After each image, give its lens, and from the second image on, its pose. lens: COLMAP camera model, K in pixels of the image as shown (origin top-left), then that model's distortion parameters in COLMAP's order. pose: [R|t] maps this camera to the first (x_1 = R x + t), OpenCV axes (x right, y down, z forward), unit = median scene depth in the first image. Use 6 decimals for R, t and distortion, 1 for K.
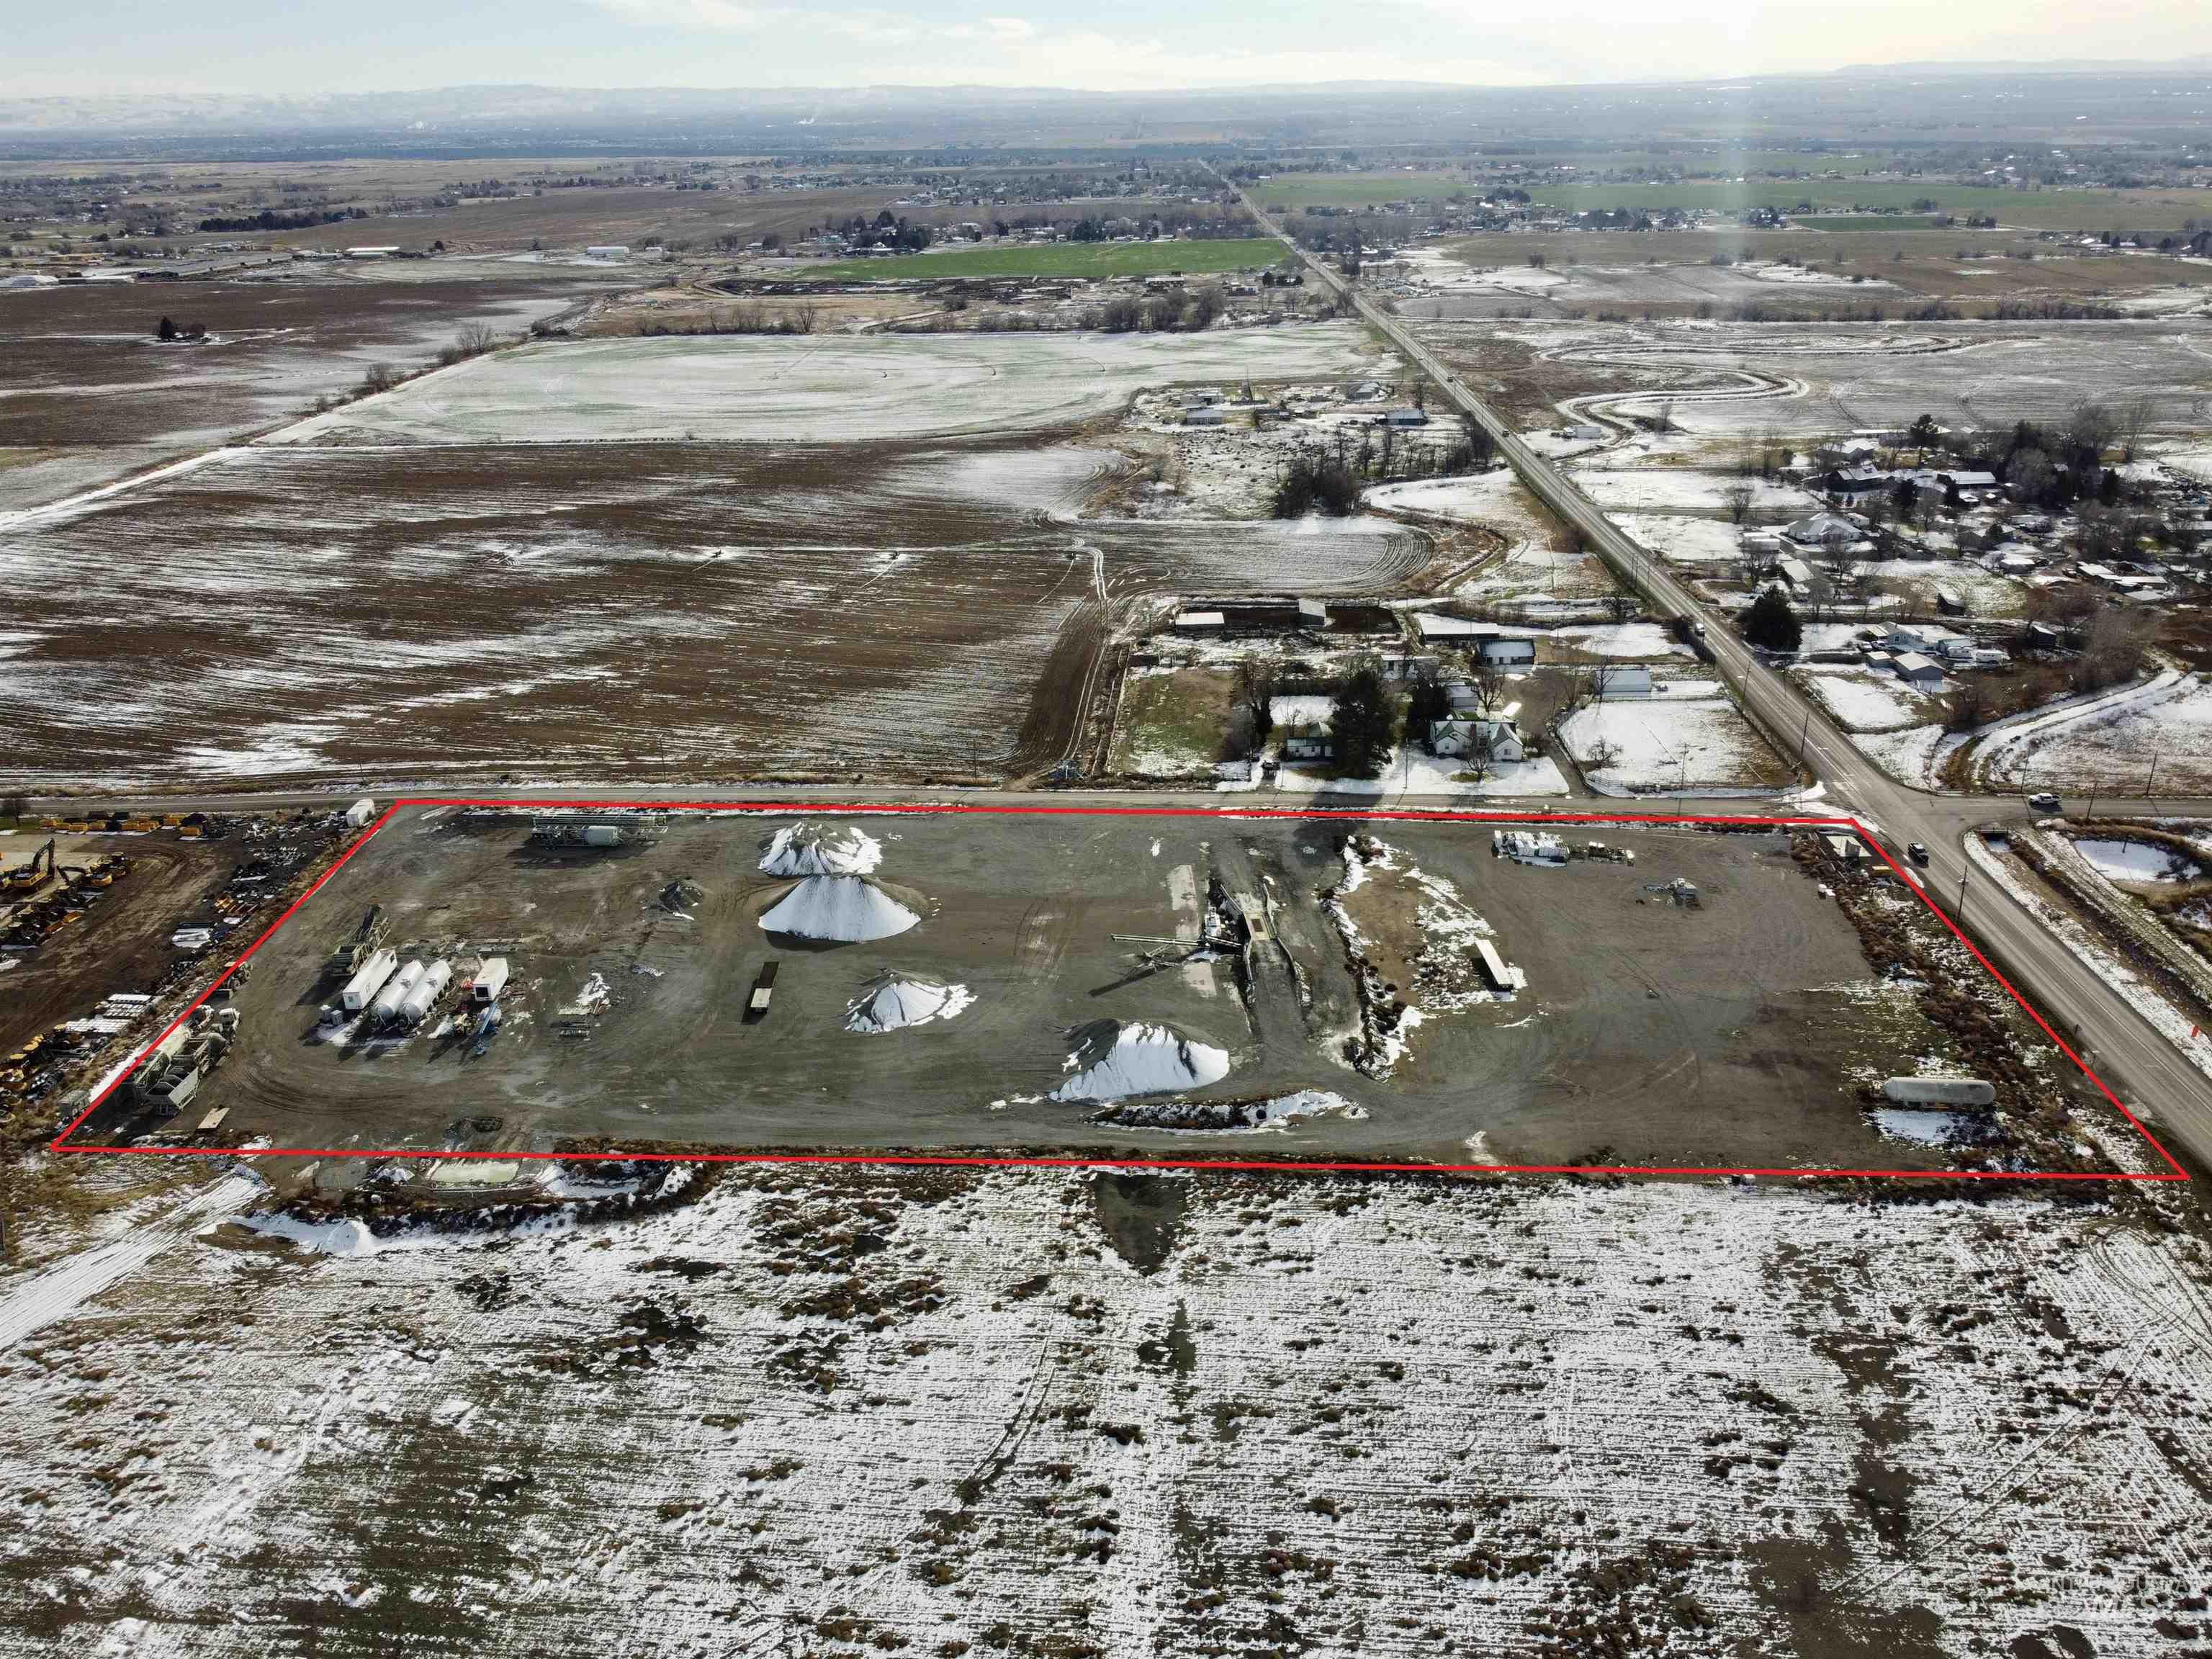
lens RADIAL K [[1635.7, 0, 1161.8], [0, 1635.7, 830.8], [0, 0, 1]] dist [0.001946, -0.006701]
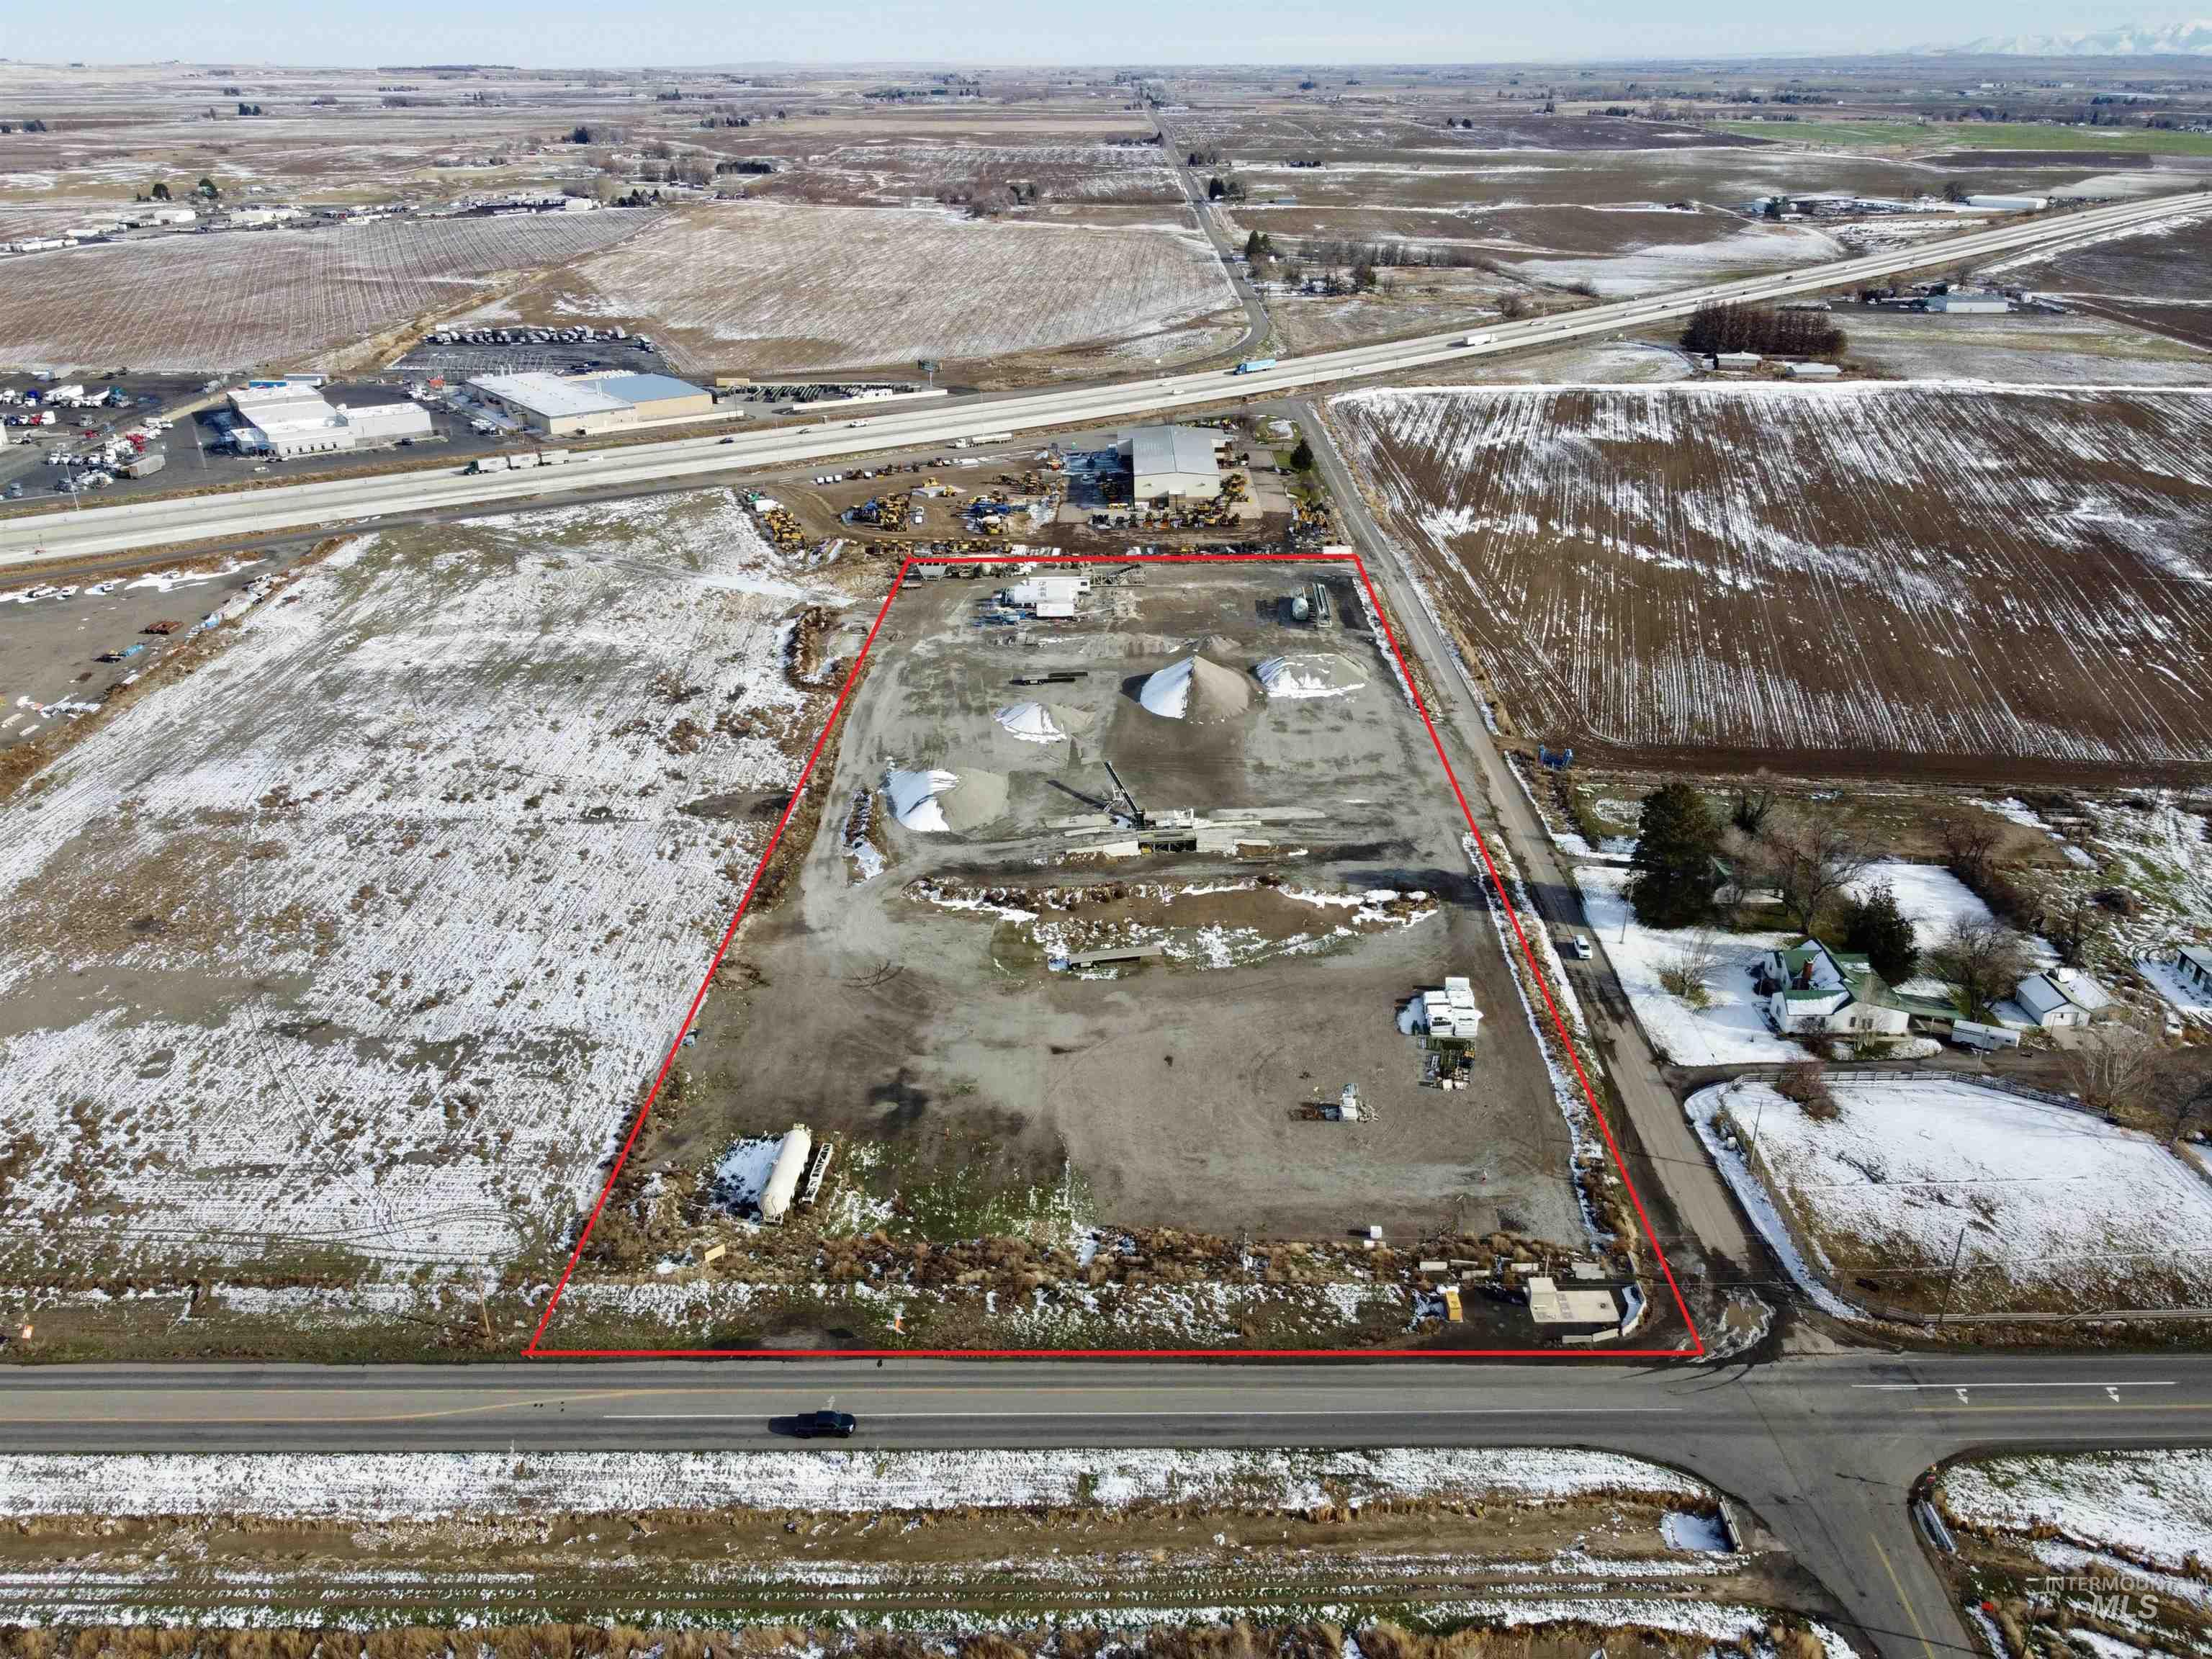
lens RADIAL K [[1736.8, 0, 1106.0], [0, 1736.8, 829.5], [0, 0, 1]] dist [0.002964, -0.006786]
pose [[0.009490, 0.423341, -0.905921, 0.930455], [-0.399069, 0.832292, 0.384753, -0.309078], [0.916872, 0.357873, 0.176840, 0.705609]]
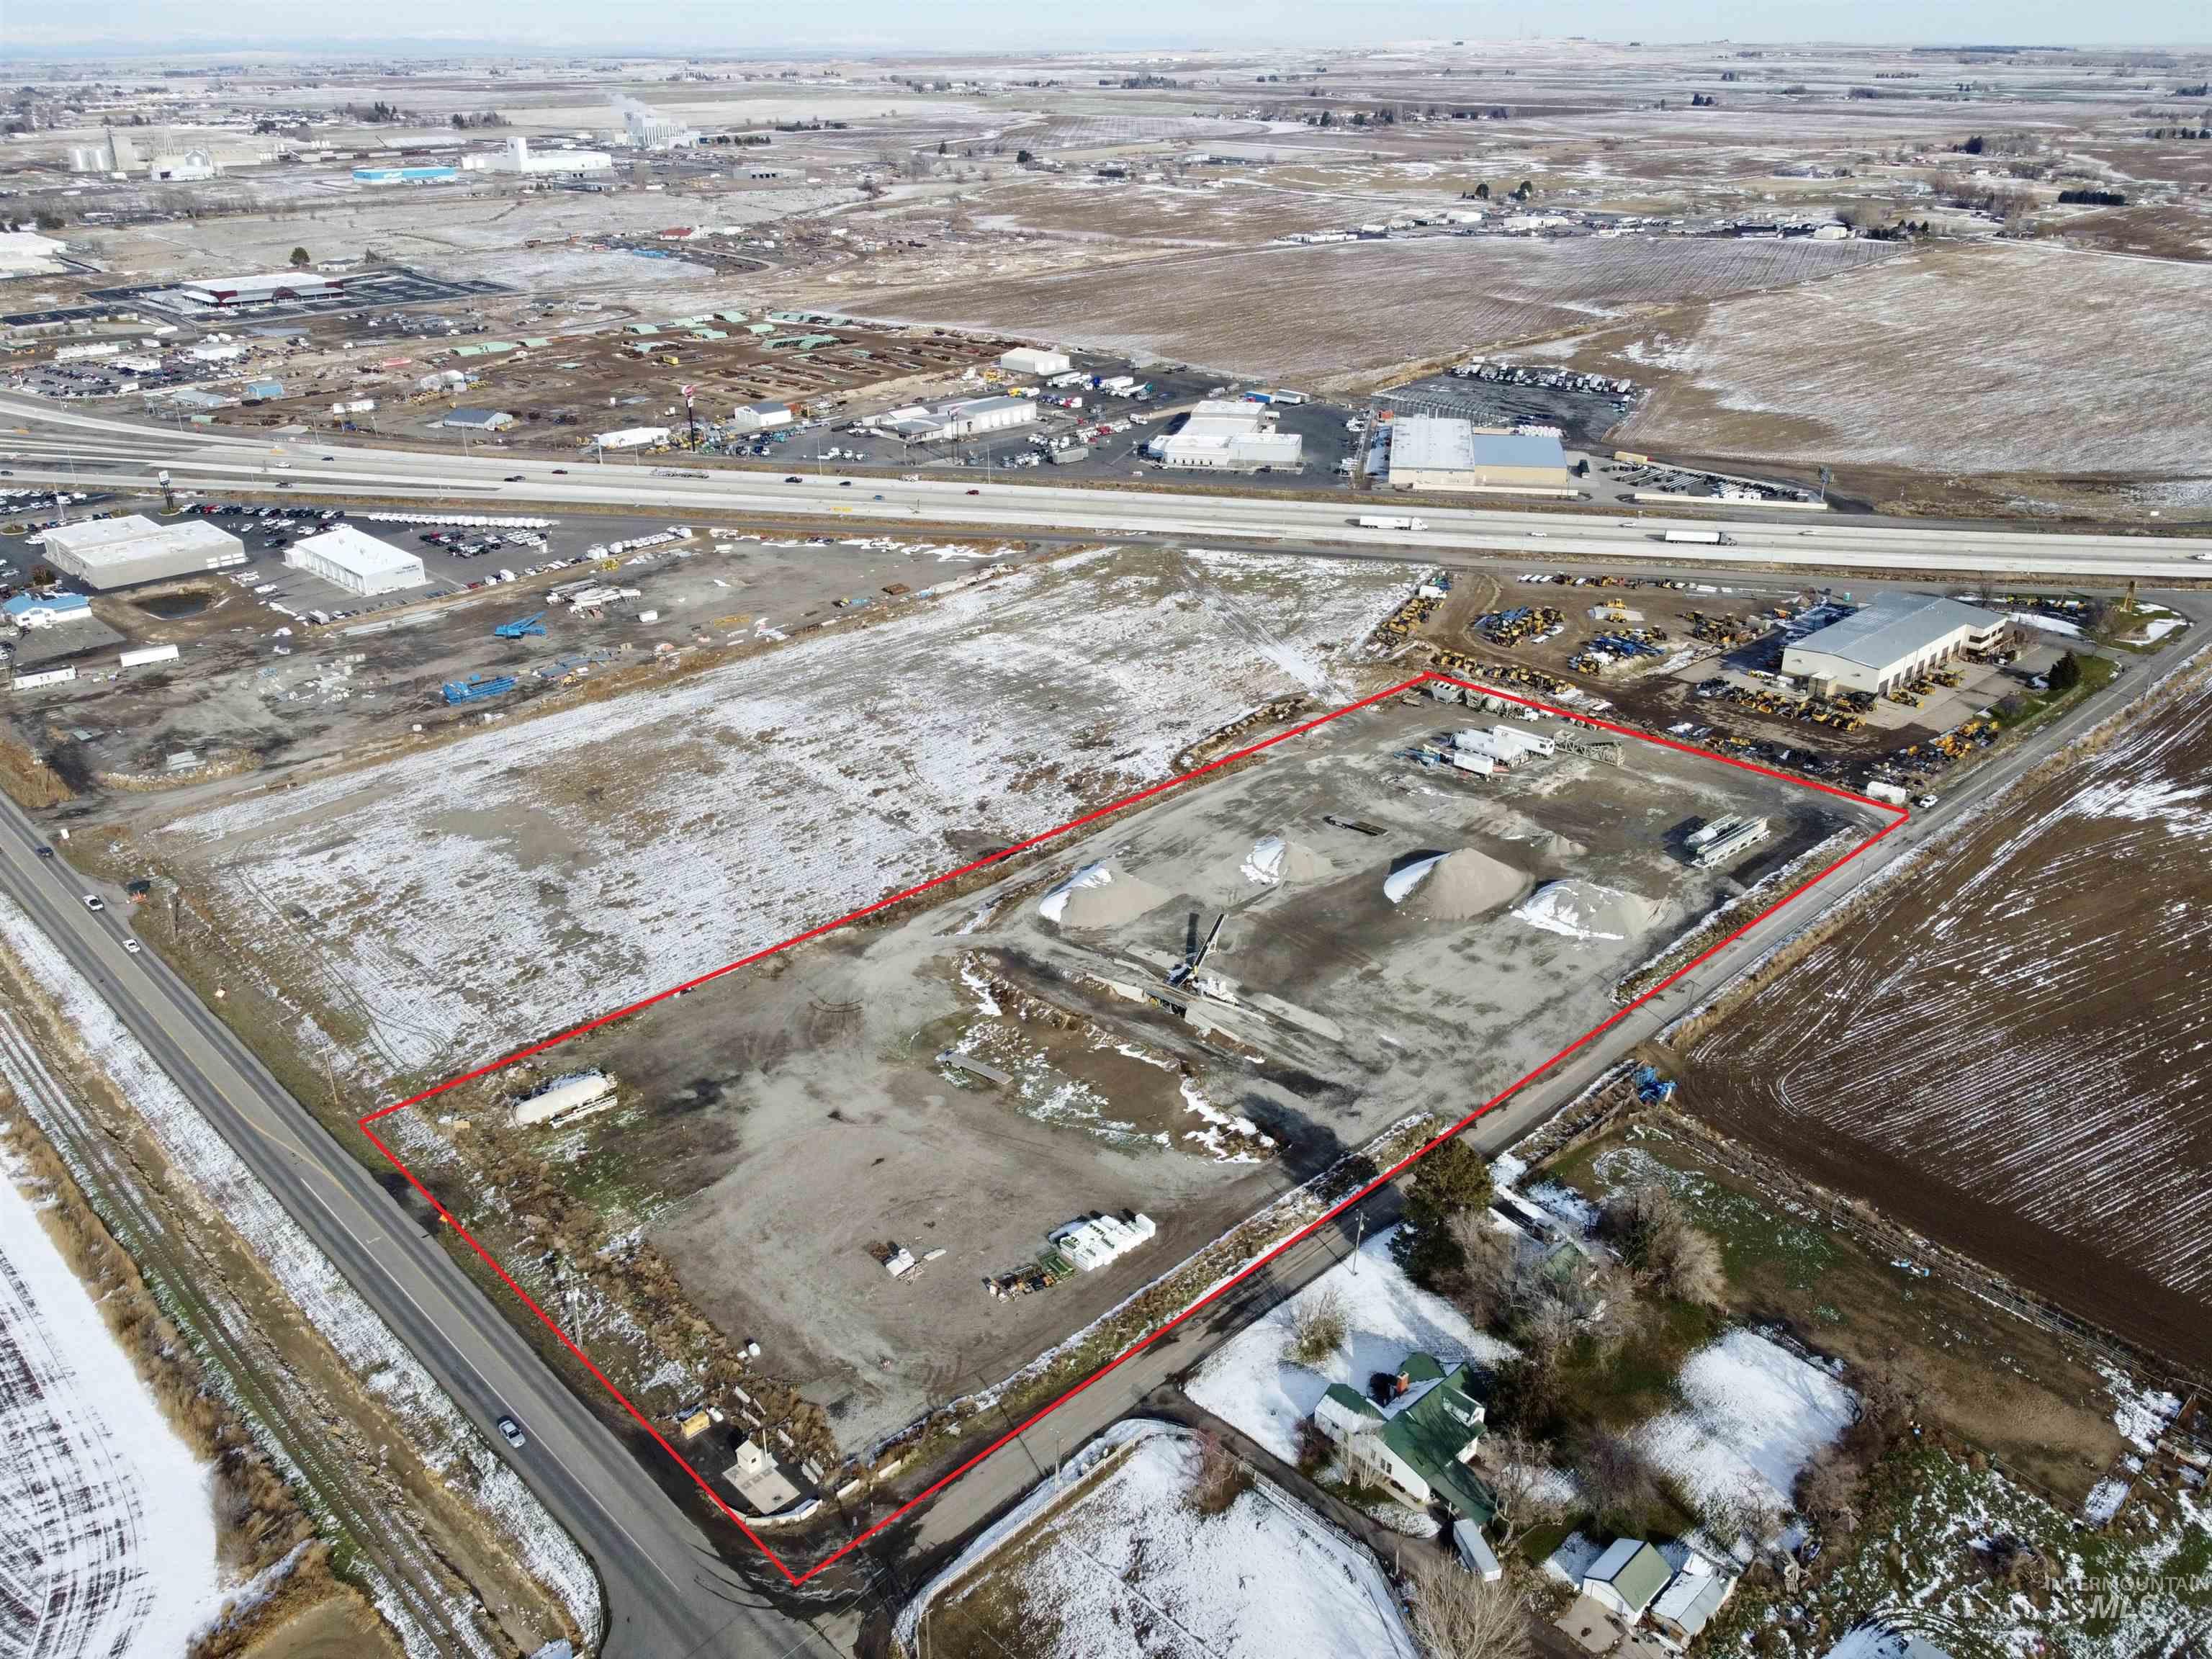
lens RADIAL K [[1736.8, 0, 1106.0], [0, 1736.8, 829.5], [0, 0, 1]] dist [0.002964, -0.006786]
pose [[-0.715682, 0.311155, -0.625285, 0.691930], [-0.266657, 0.705724, 0.656390, -0.676883], [0.645518, 0.636503, -0.422102, 1.253057]]
